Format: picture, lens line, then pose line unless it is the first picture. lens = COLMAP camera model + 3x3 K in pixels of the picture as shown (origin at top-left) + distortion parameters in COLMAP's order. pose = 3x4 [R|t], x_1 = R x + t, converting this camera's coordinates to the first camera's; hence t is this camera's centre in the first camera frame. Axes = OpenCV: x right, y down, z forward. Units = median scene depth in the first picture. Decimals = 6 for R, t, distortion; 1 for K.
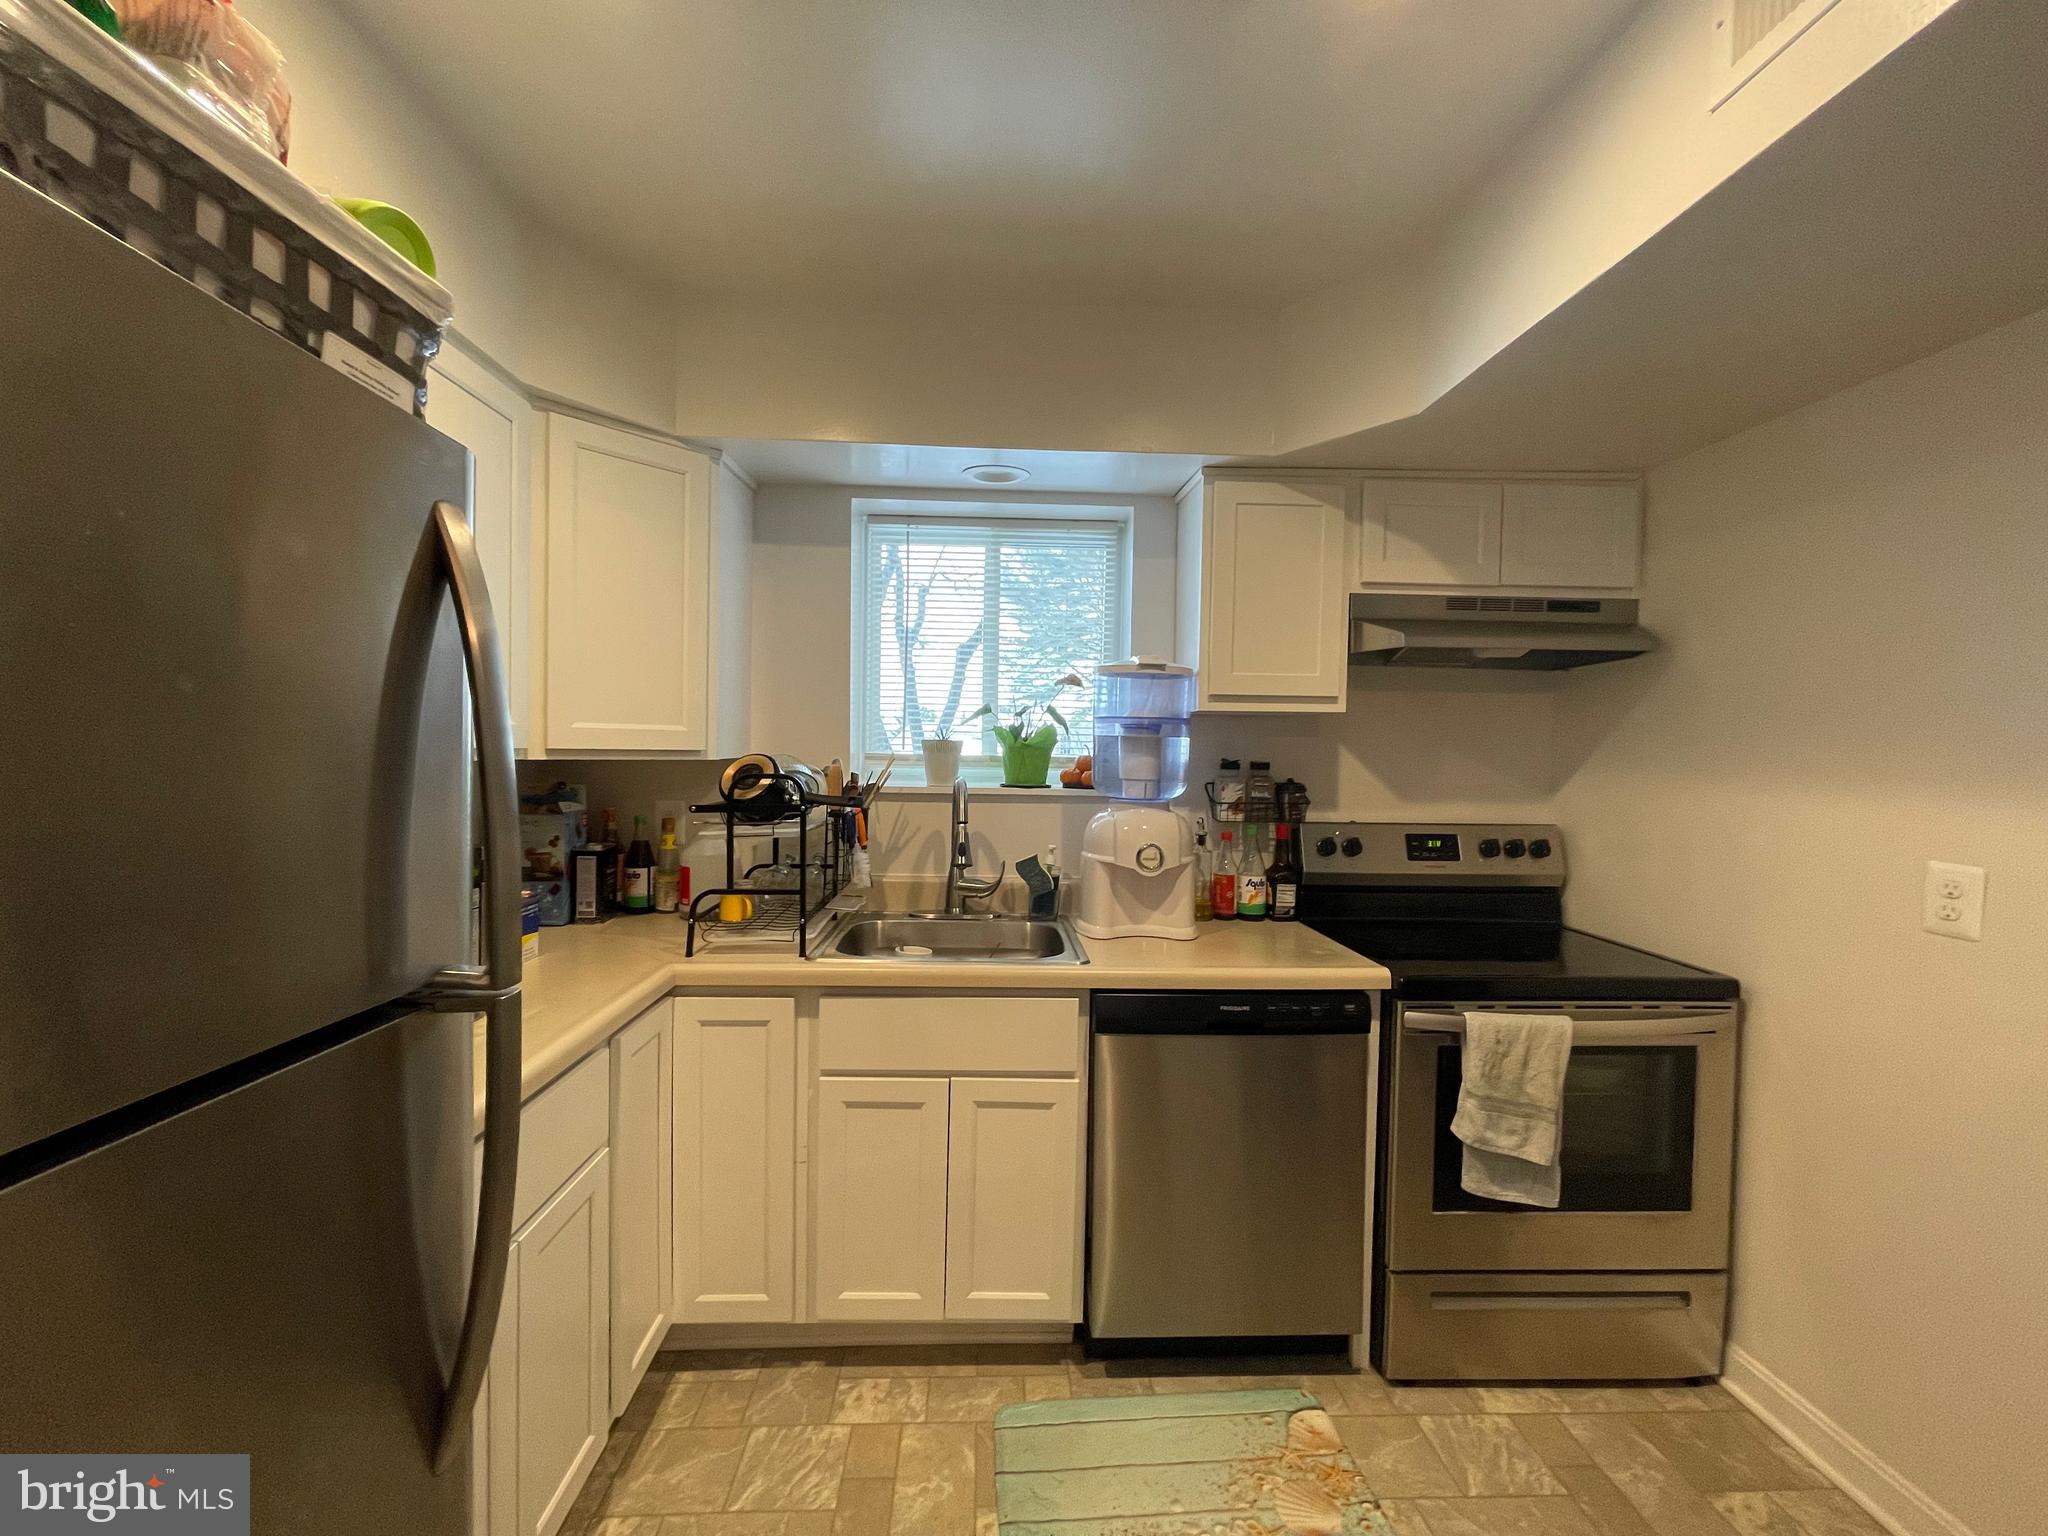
lens RADIAL K [[822.7, 0, 1015.3], [0, 822.7, 771.6], [0, 0, 1]] dist [-0.001309, -0.000065]
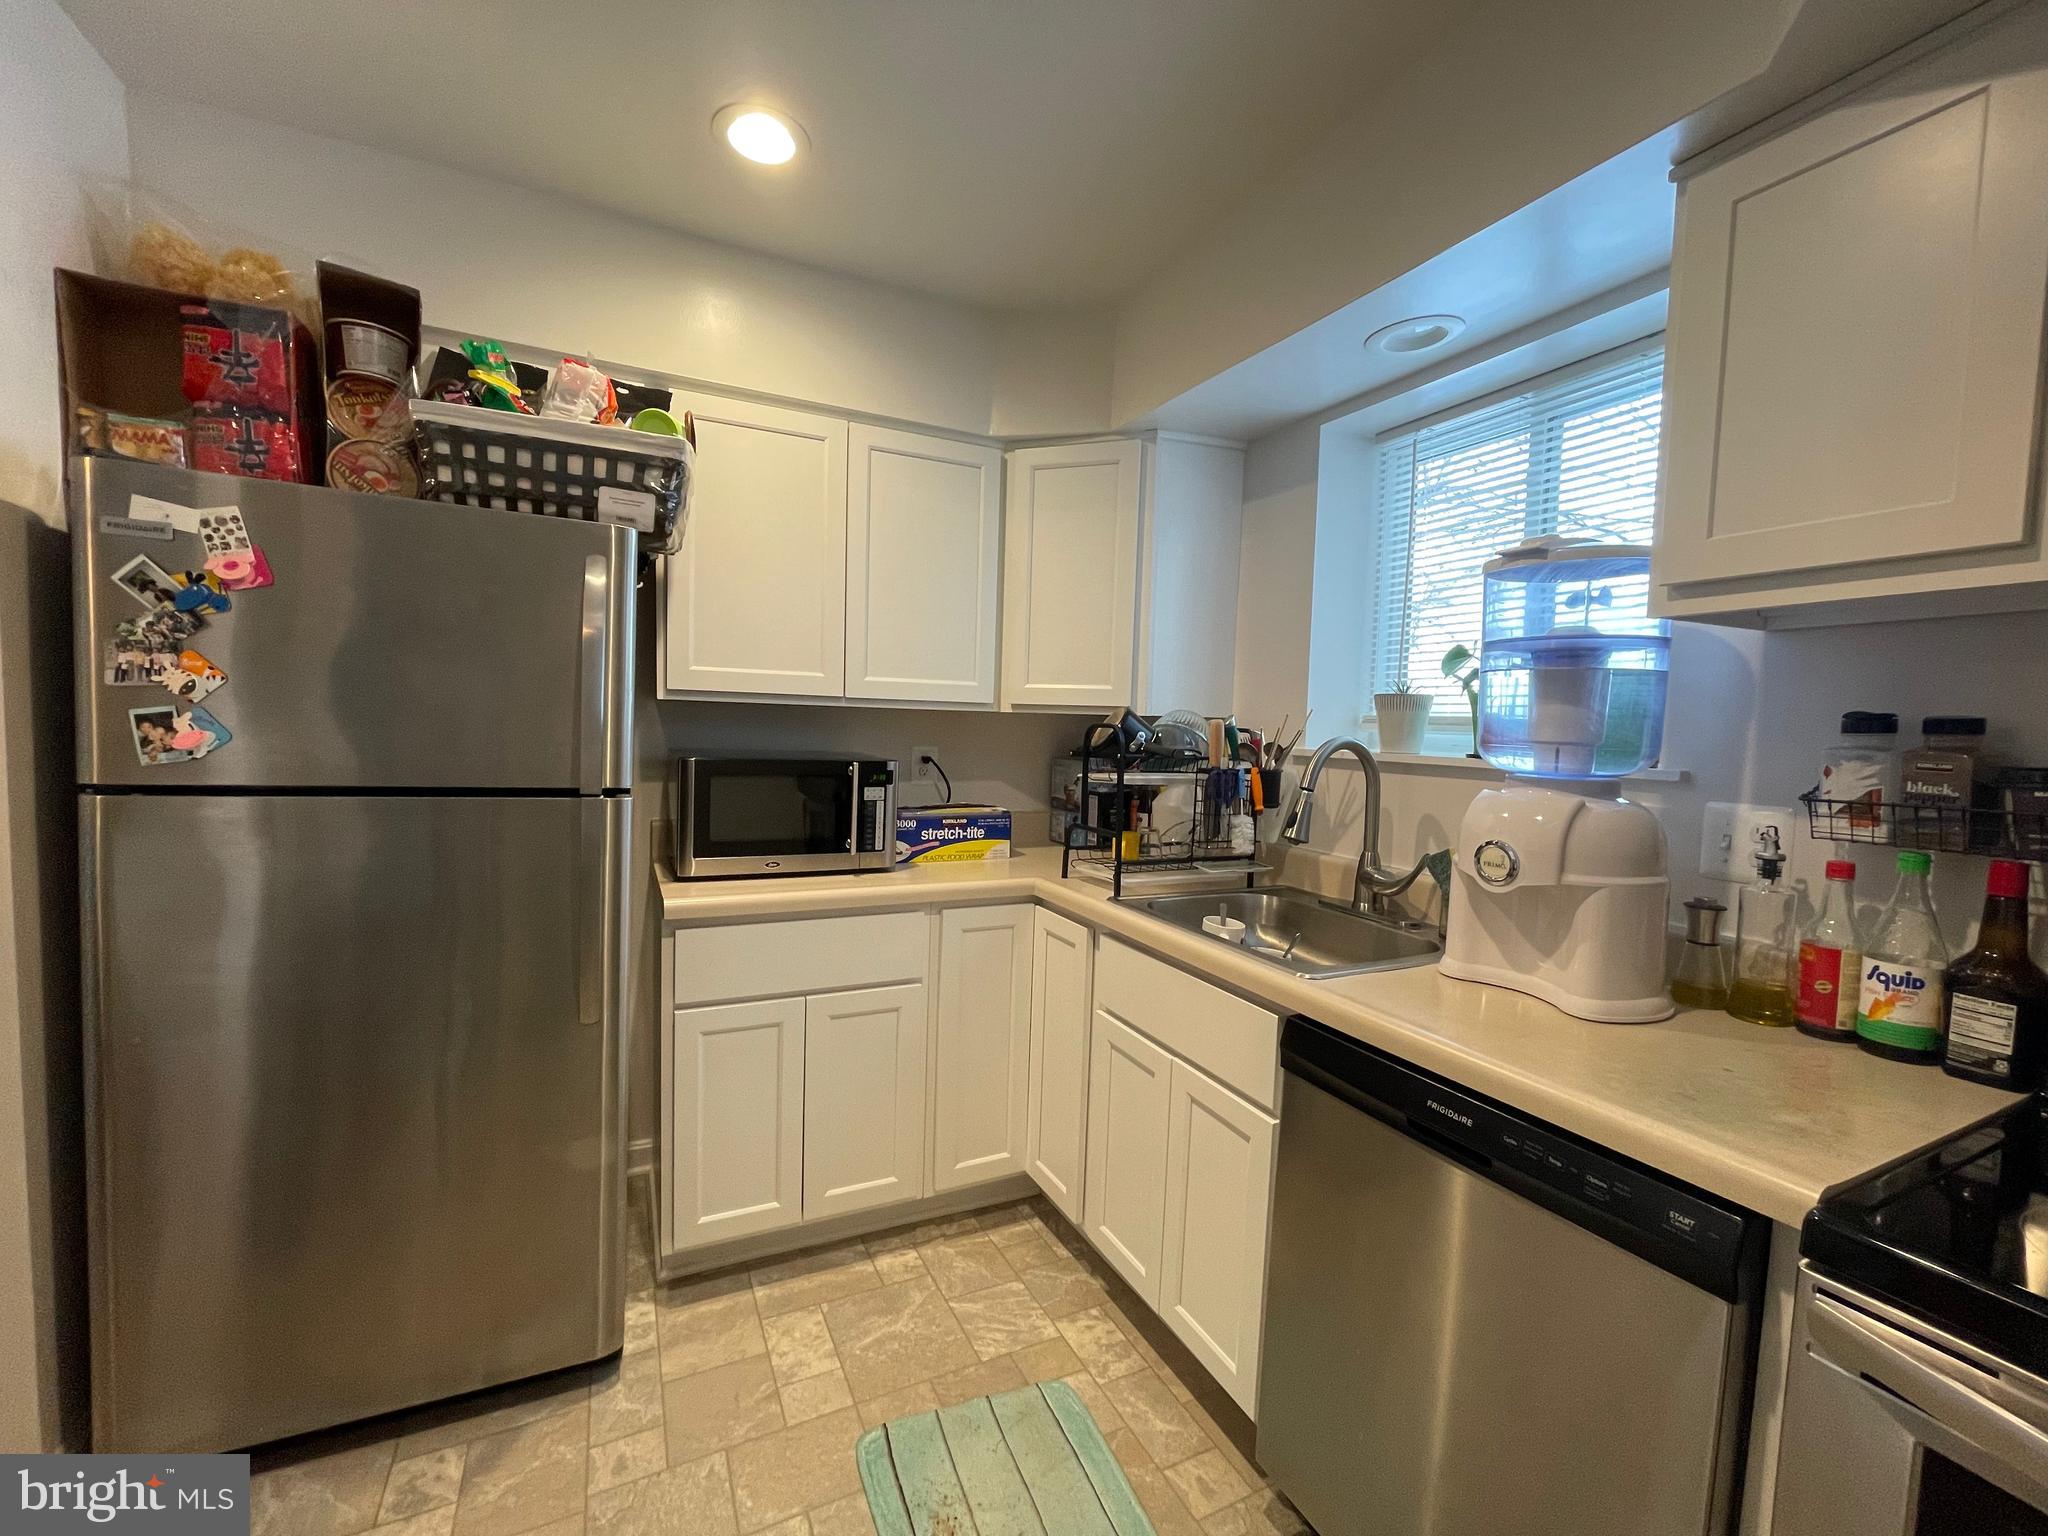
lens RADIAL K [[833.3, 0, 1018.4], [0, 833.3, 774.9], [0, 0, 1]] dist [-0.000463, 0.000013]
pose [[0.401158, 0.051171, -0.914578, 0.585682], [-0.049452, 0.998192, 0.034158, 0.033796], [0.914673, 0.031525, 0.402964, 0.402079]]
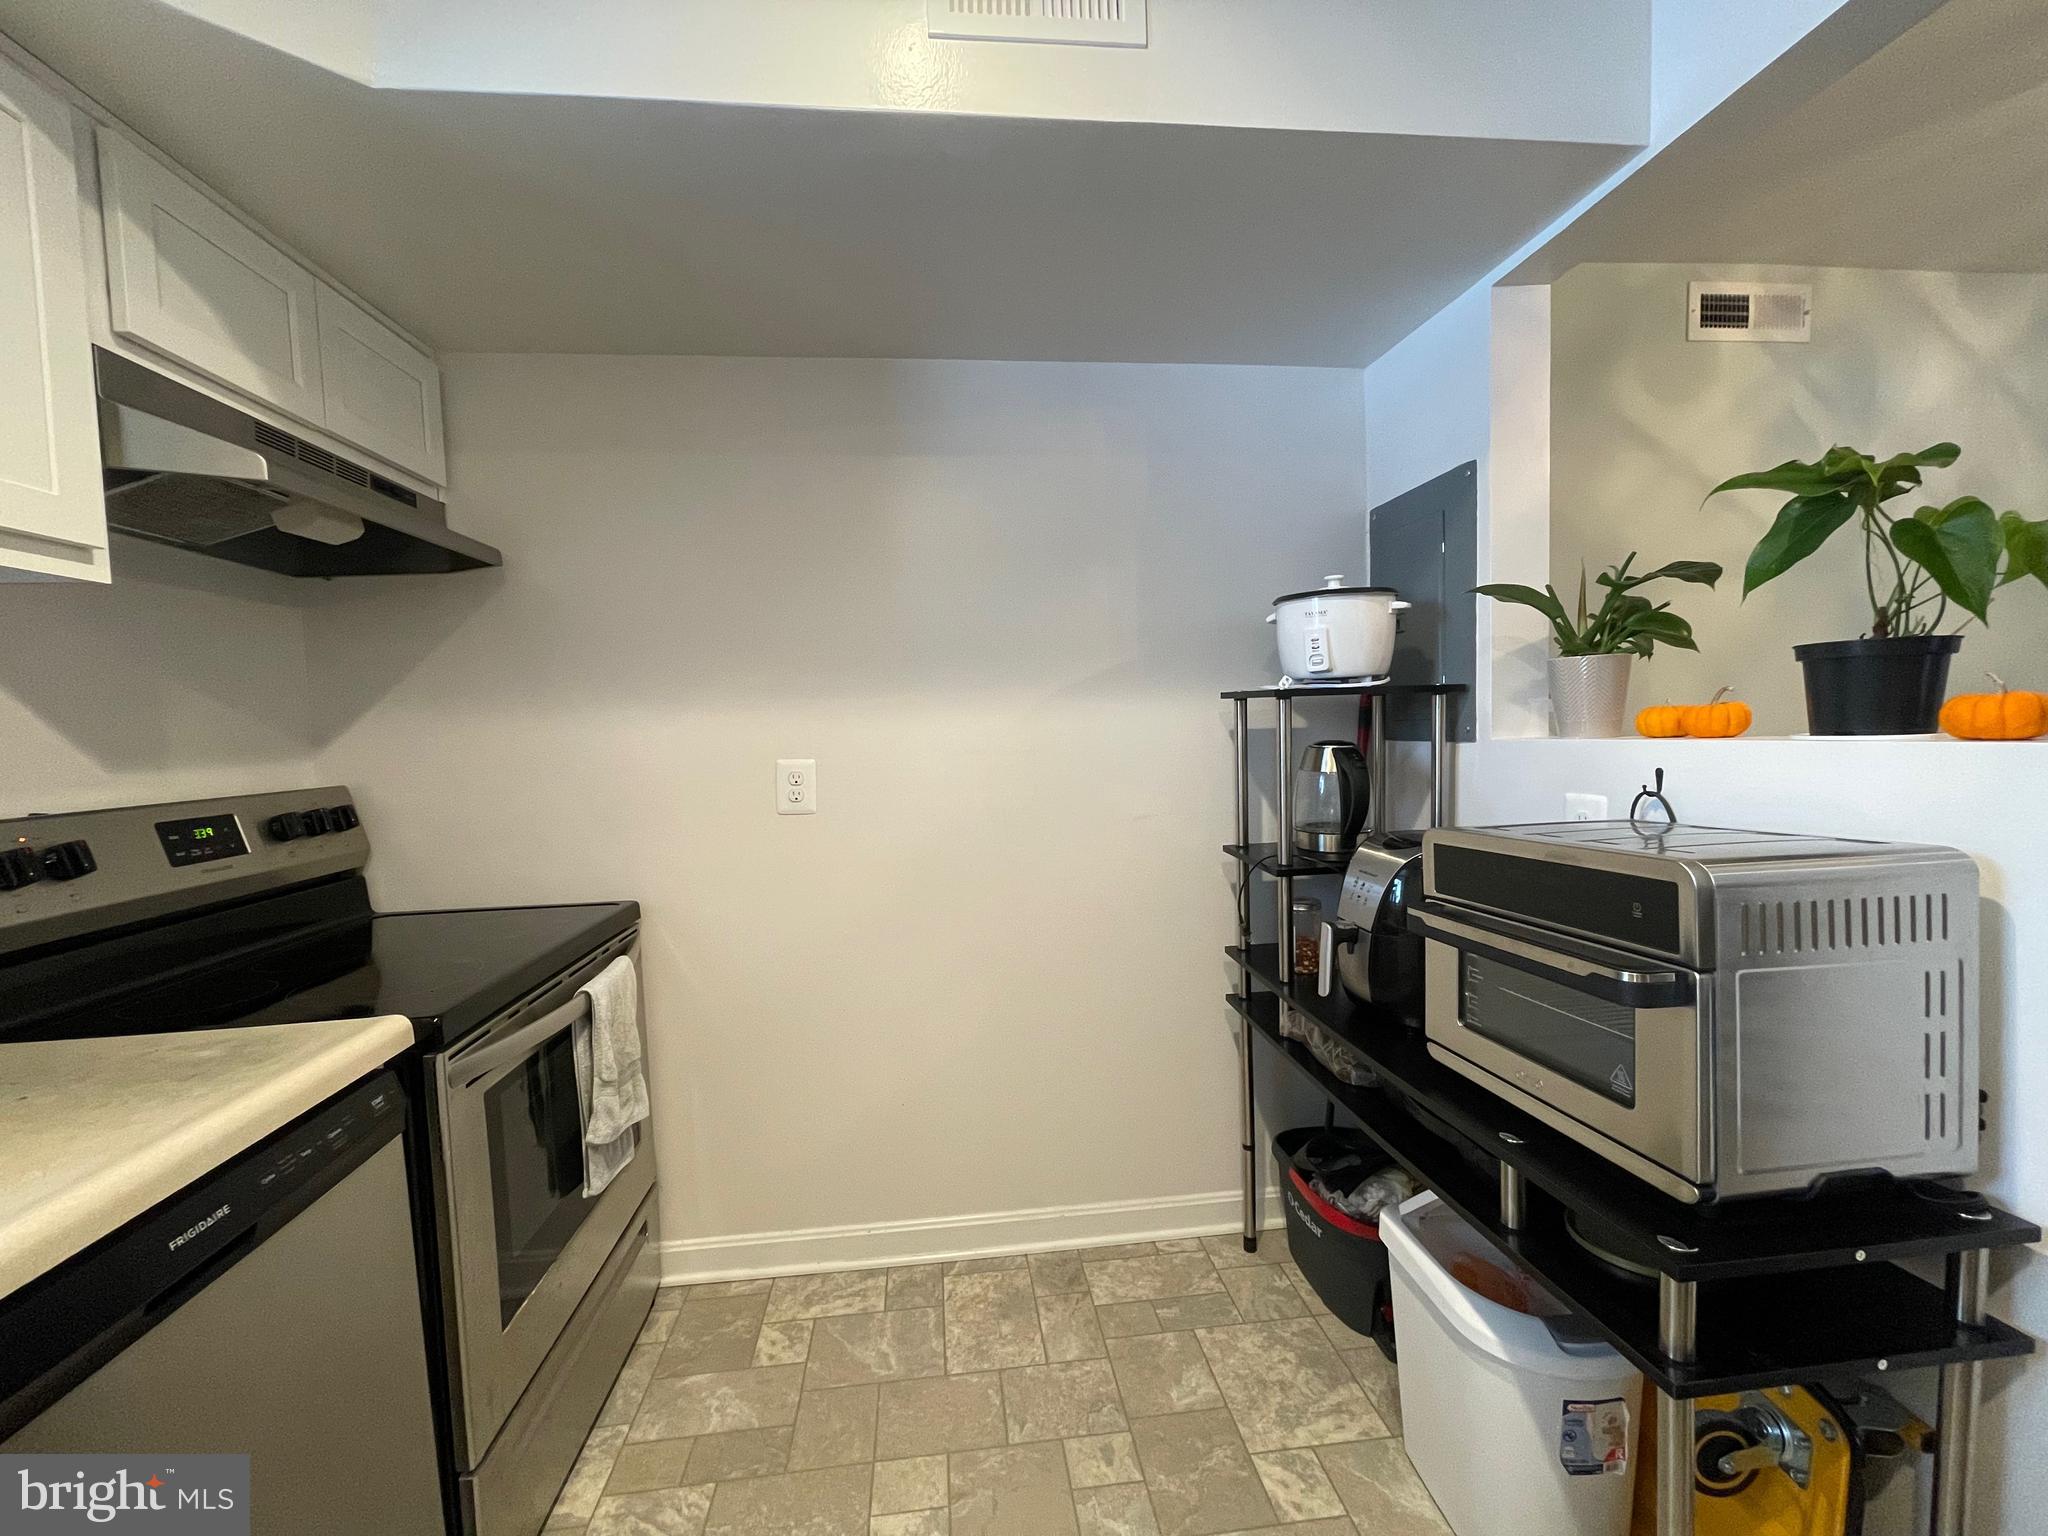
lens RADIAL K [[822.7, 0, 1015.3], [0, 822.7, 771.6], [0, 0, 1]] dist [-0.001309, -0.000065]
pose [[-0.067049, -0.068671, 0.995384, -0.147084], [0.058910, 0.995616, 0.072655, 0.039174], [-0.996009, 0.063510, -0.062710, 0.508199]]
